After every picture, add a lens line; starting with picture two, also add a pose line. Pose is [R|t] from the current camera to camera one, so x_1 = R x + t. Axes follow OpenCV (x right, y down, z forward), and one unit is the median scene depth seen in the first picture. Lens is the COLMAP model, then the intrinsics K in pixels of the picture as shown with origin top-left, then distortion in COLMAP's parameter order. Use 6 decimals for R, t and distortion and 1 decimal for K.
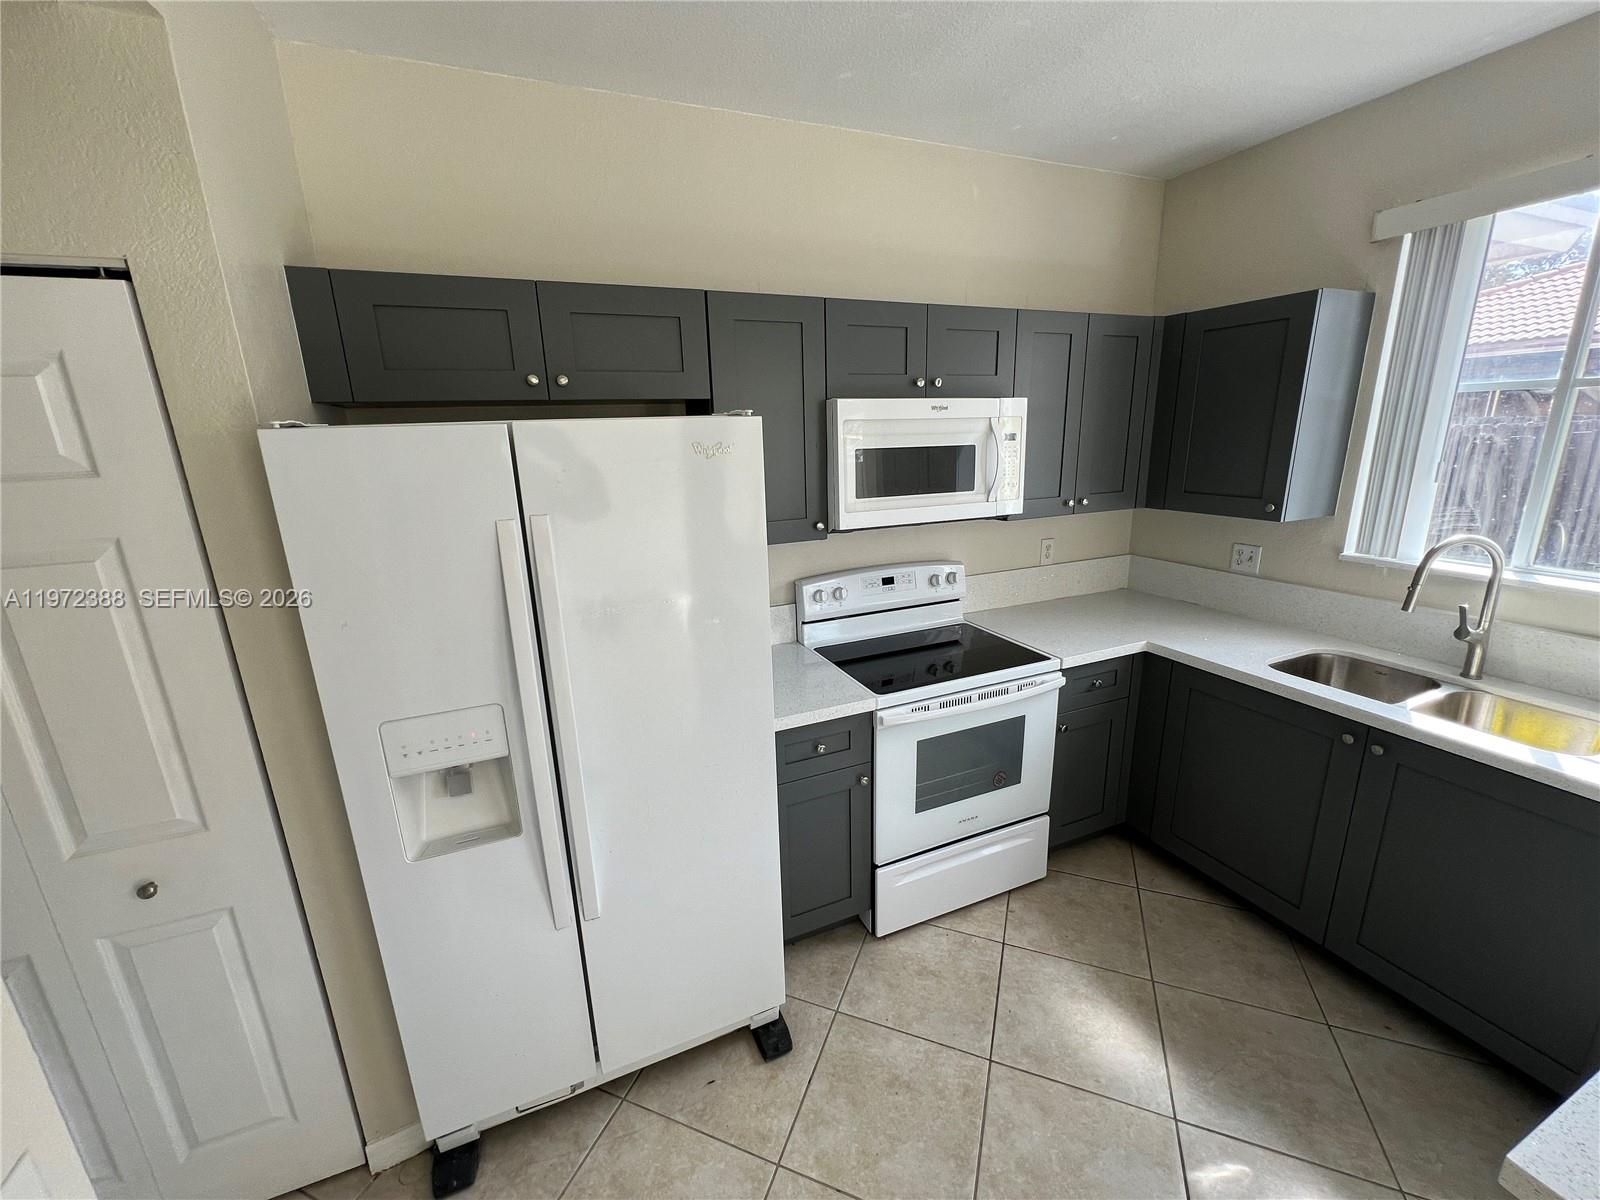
lens RADIAL K [[649.0, 0, 802.8], [0, 649.0, 598.1], [0, 0, 1]] dist [-0.000855, 0.000374]
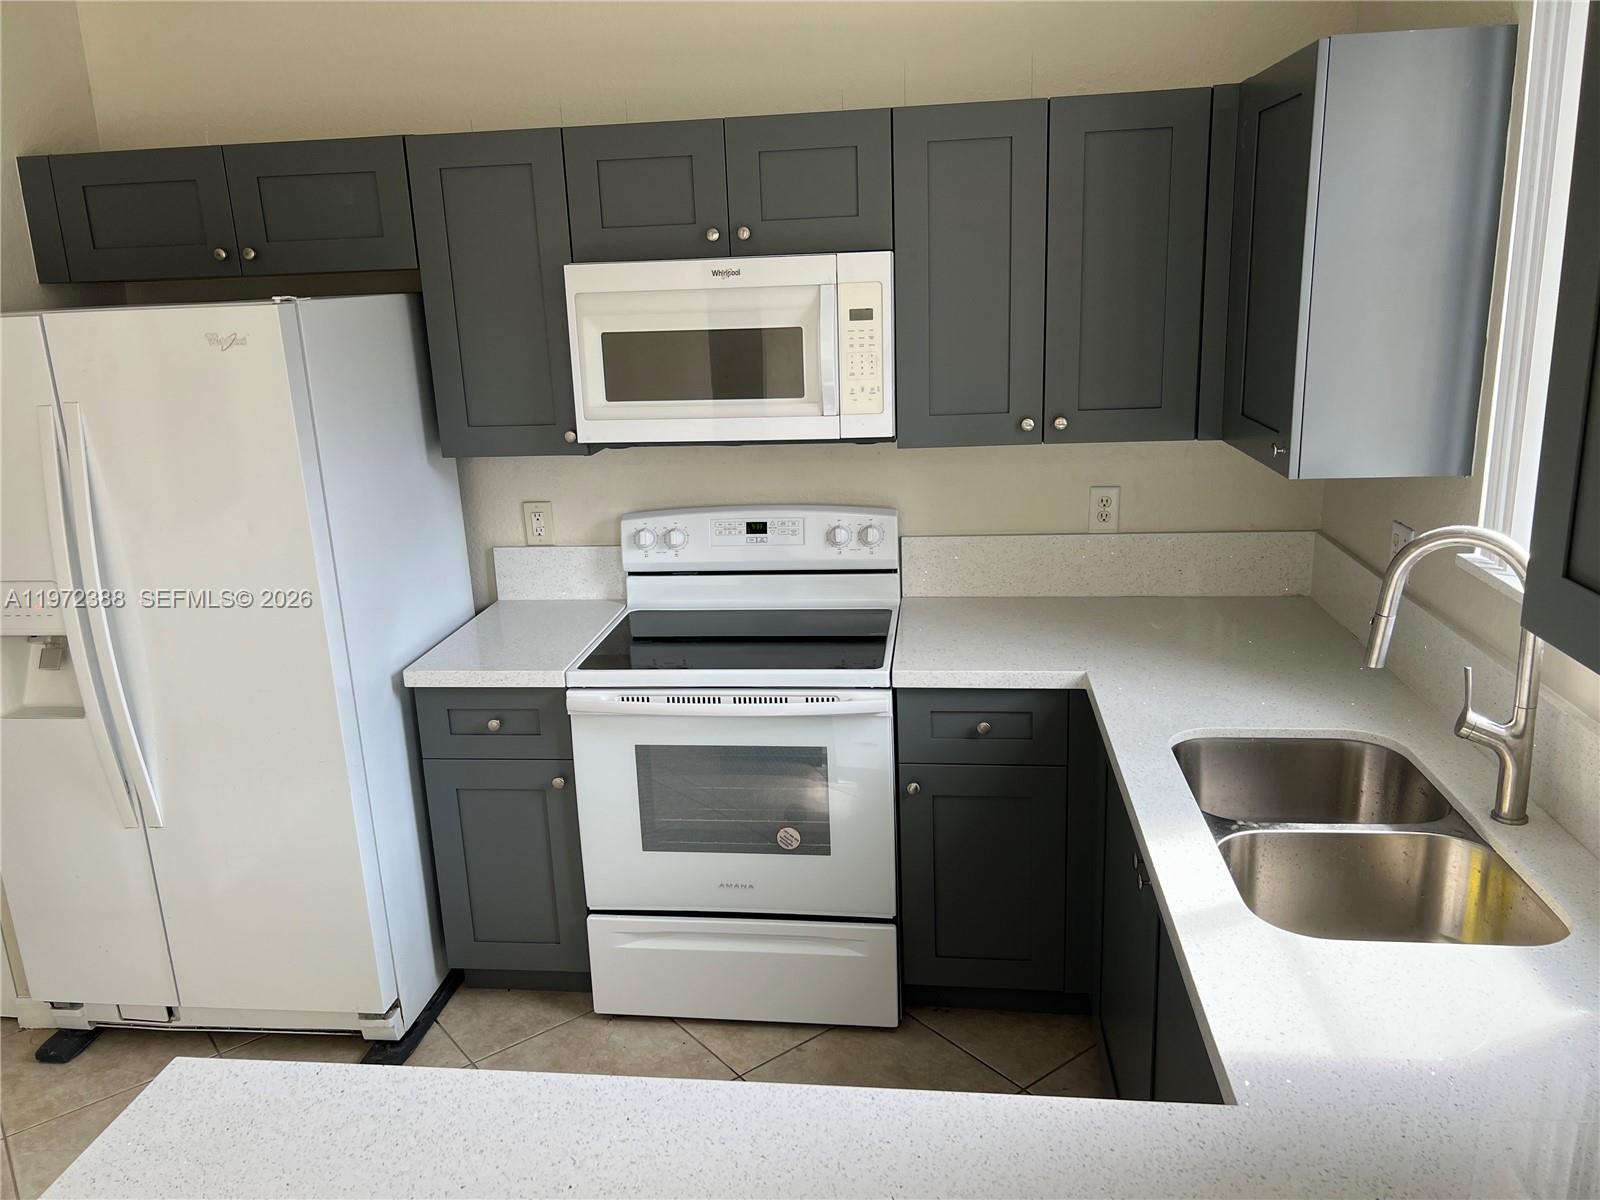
lens RADIAL K [[1229.0, 0, 791.6], [0, 1229.0, 601.6], [0, 0, 1]] dist [0.041487, -0.046785]
pose [[0.859635, 0.125311, -0.495302, 0.914447], [-0.111789, 0.992097, 0.056979, -0.031447], [0.498528, 0.006388, 0.866850, -0.080475]]
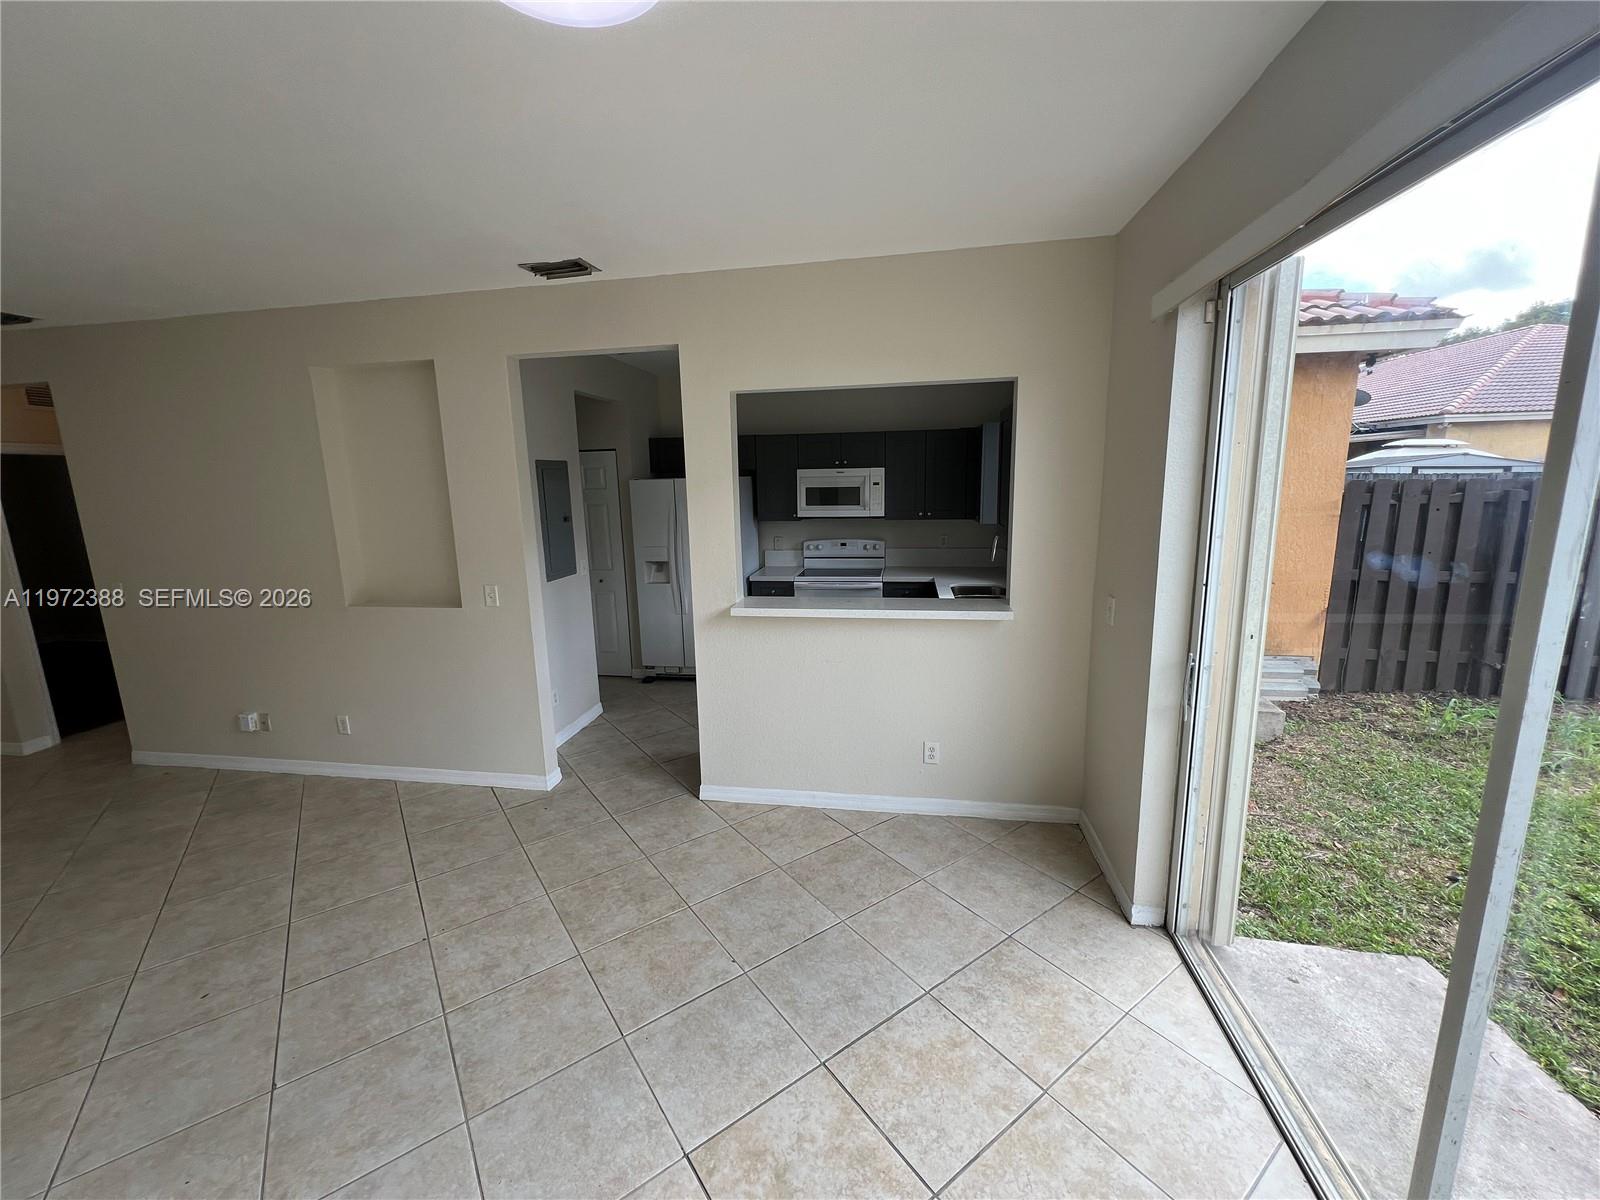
lens RADIAL K [[649.0, 0, 799.9], [0, 649.0, 600.0], [0, 0, 1]] dist [-0.000855, 0.000374]
pose [[0.839542, 0.112306, -0.531560, 1.436113], [-0.140910, 0.989932, -0.013404, 0.253656], [0.524703, 0.086155, 0.846914, -1.165753]]
